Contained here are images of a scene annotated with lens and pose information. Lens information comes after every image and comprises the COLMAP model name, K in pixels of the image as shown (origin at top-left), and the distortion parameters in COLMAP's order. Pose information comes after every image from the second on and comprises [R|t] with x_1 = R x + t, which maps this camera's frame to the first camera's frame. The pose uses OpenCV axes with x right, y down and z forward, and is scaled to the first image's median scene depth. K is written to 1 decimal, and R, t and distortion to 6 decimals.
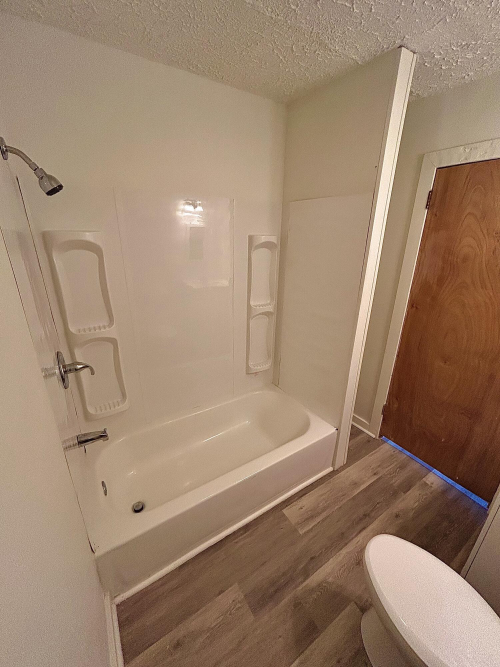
lens RADIAL K [[273.0, 0, 249.4], [0, 273.0, 333.3], [0, 0, 1]] dist [0.003351, 0.000354]
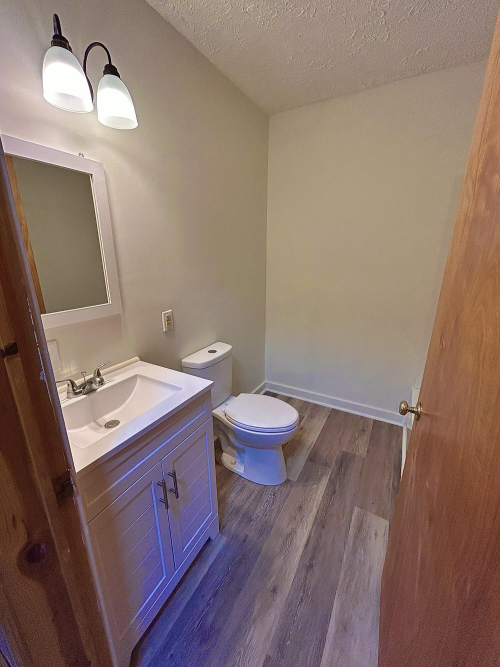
lens RADIAL K [[273.0, 0, 250.4], [0, 273.0, 331.4], [0, 0, 1]] dist [0.003351, 0.000354]
pose [[-0.883461, 0.119684, -0.452960, 0.952146], [-0.178731, 0.807603, 0.561990, -0.276130], [0.433073, 0.577454, -0.692094, 1.234420]]
